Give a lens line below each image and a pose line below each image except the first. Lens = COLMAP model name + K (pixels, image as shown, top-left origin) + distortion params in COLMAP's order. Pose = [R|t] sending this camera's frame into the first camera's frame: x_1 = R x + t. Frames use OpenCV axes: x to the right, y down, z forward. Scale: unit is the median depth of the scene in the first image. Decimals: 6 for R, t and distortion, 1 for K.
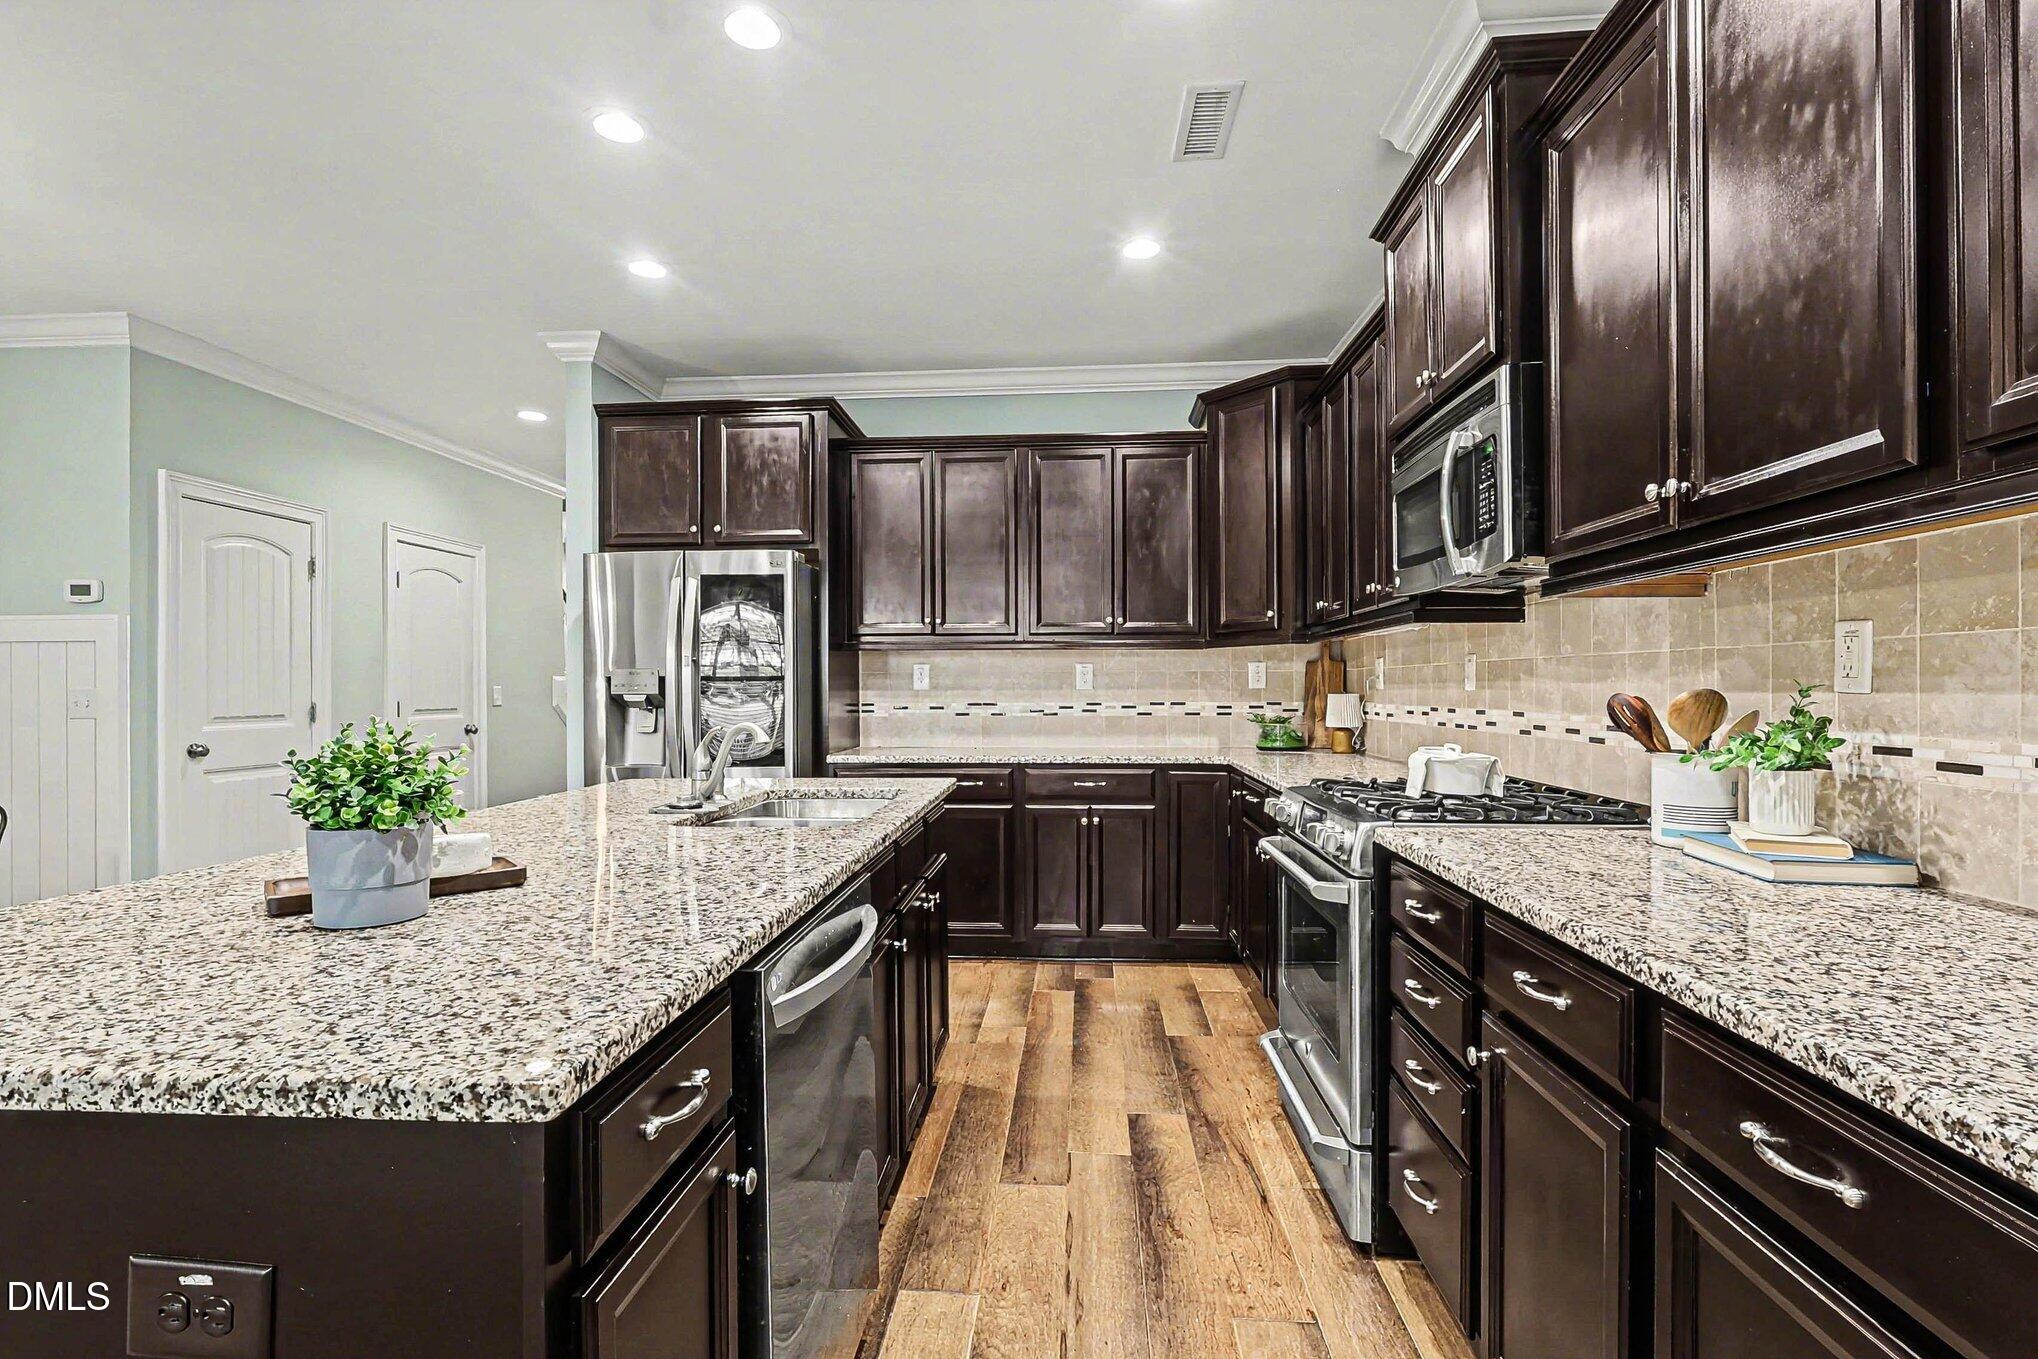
lens RADIAL K [[955.5, 0, 1015.7], [0, 955.5, 691.4], [0, 0, 1]] dist [0.001546, 0.000543]
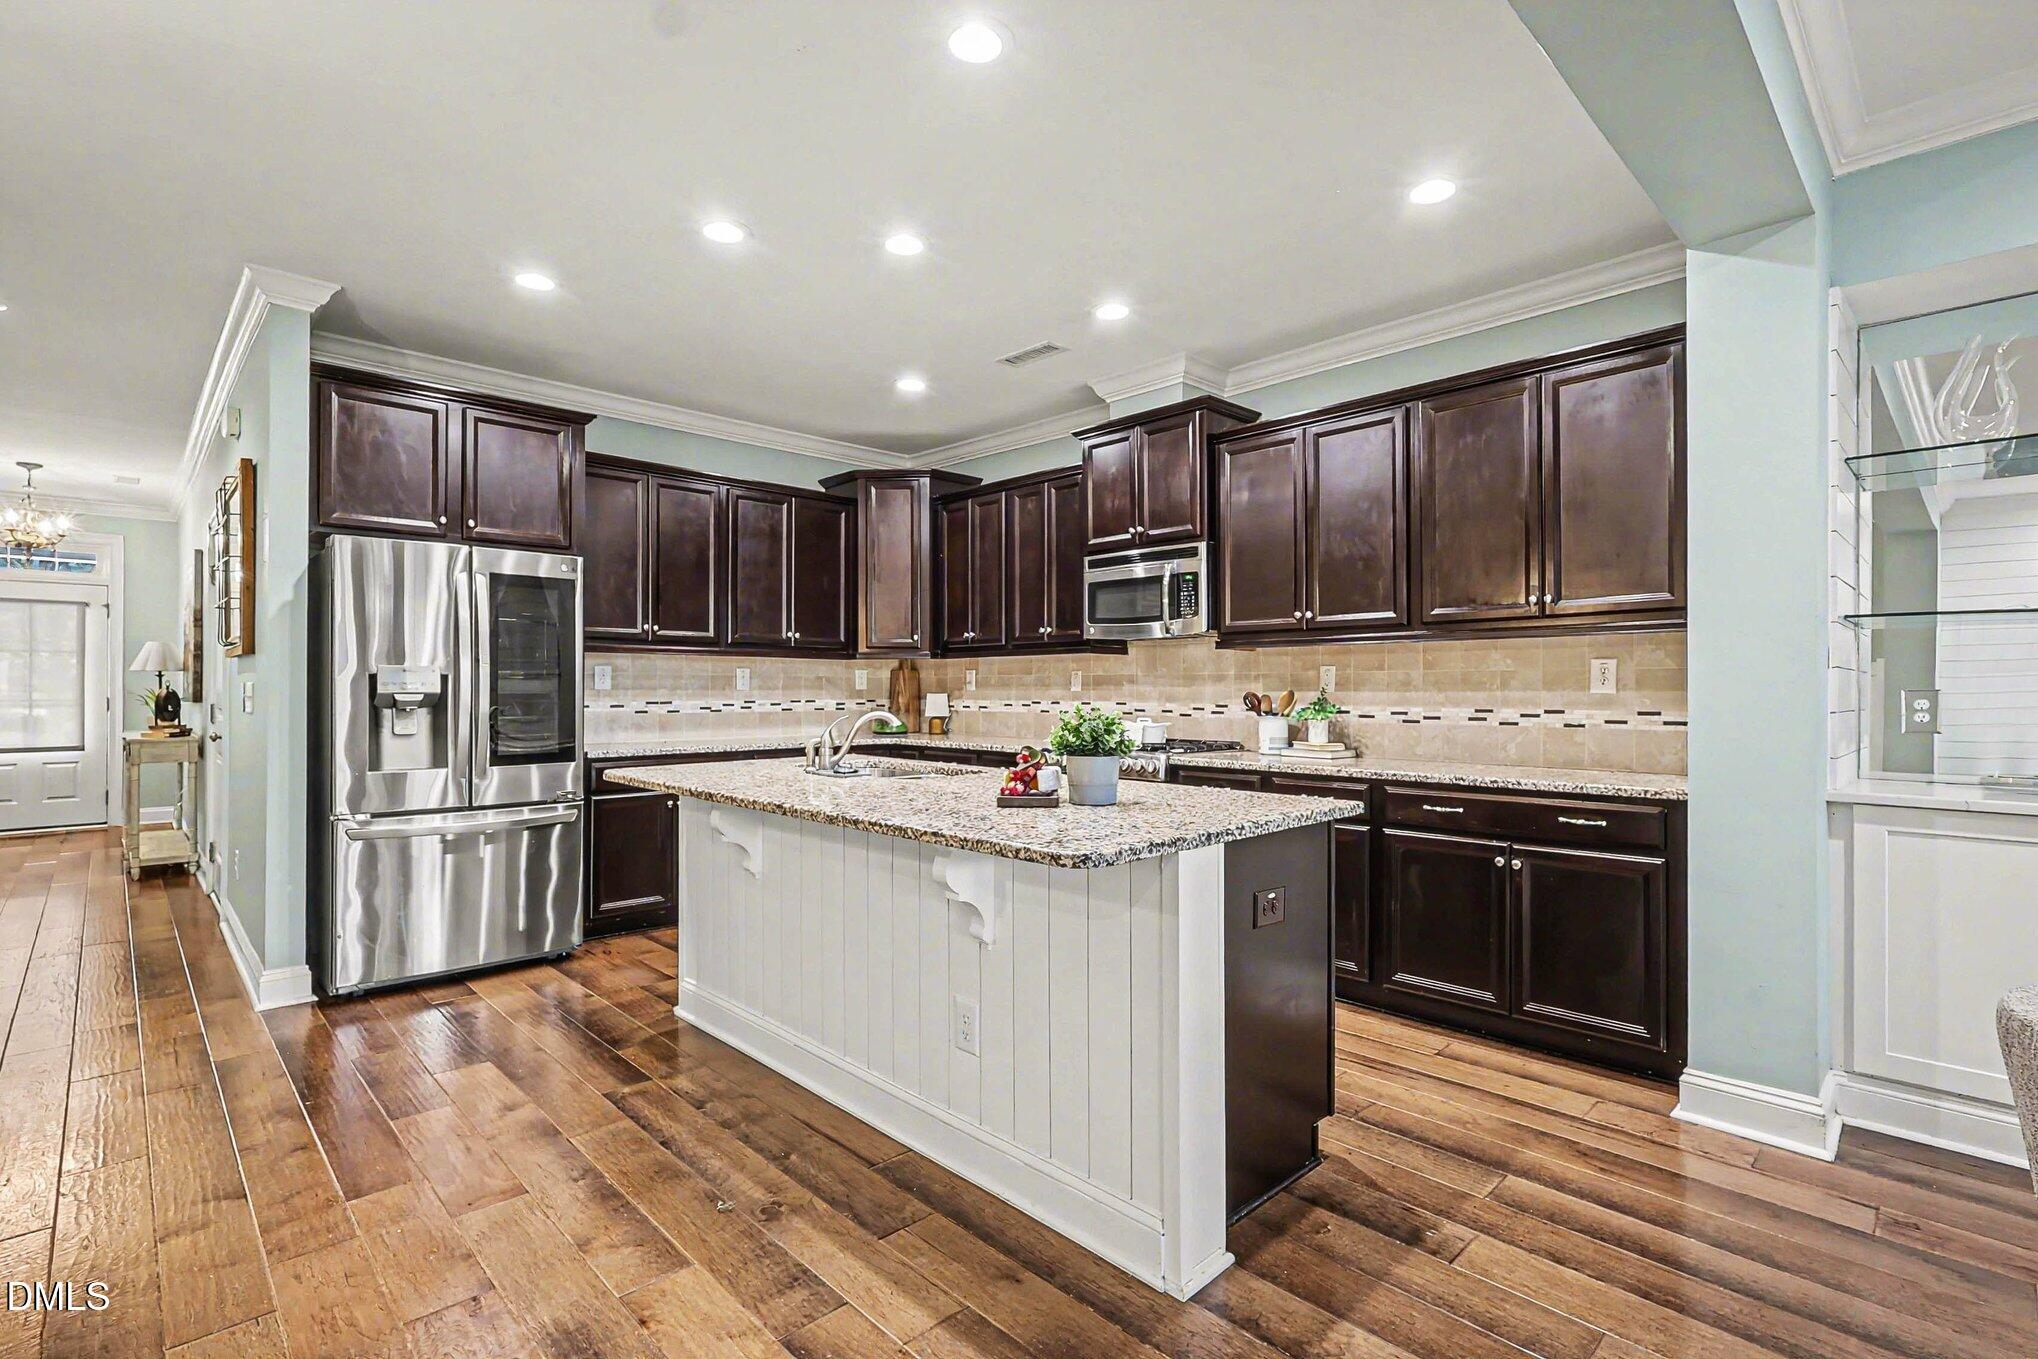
lens RADIAL K [[955.5, 0, 1018.9], [0, 955.5, 686.6], [0, 0, 1]] dist [0.001546, 0.000543]
pose [[0.667520, 0.005527, 0.744571, -0.685573], [-0.000624, 0.999976, -0.006864, 0.002241], [-0.744591, 0.004117, 0.667508, -0.068024]]
